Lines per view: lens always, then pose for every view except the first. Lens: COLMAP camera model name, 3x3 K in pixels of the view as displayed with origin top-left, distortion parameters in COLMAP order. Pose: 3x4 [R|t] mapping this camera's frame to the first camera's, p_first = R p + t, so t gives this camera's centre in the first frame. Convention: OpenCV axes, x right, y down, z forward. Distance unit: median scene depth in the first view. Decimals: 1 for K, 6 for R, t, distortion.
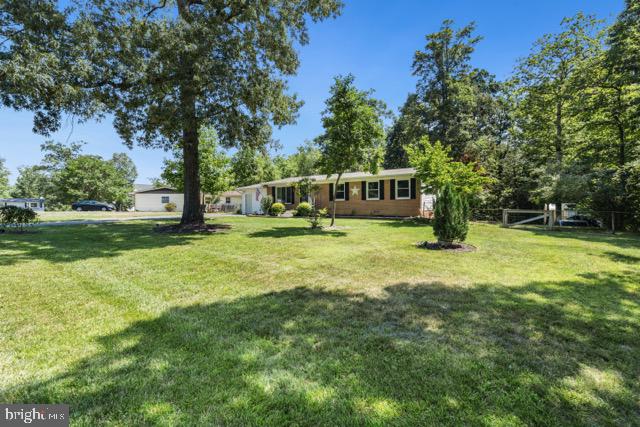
lens RADIAL K [[298.3, 0, 320.0], [0, 298.3, 213.5], [0, 0, 1]] dist [0.000136, 0.000021]
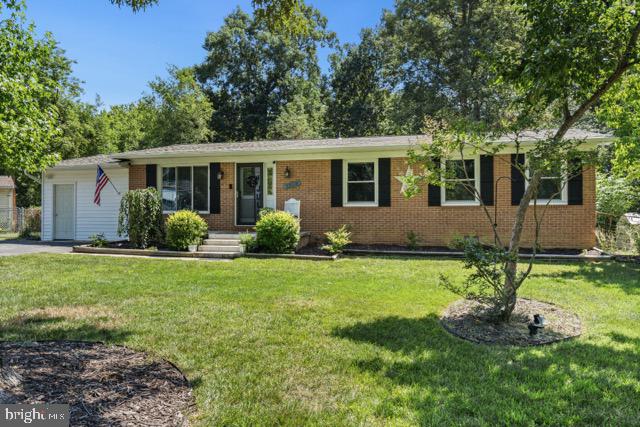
lens RADIAL K [[494.4, 0, 320.0], [0, 494.4, 213.5], [0, 0, 1]] dist [0.003352, 0.001285]
pose [[0.936656, 0.003828, 0.350230, -0.182618], [0.003206, 0.999805, -0.019500, -0.020484], [-0.350236, 0.019388, 0.936461, 0.403478]]
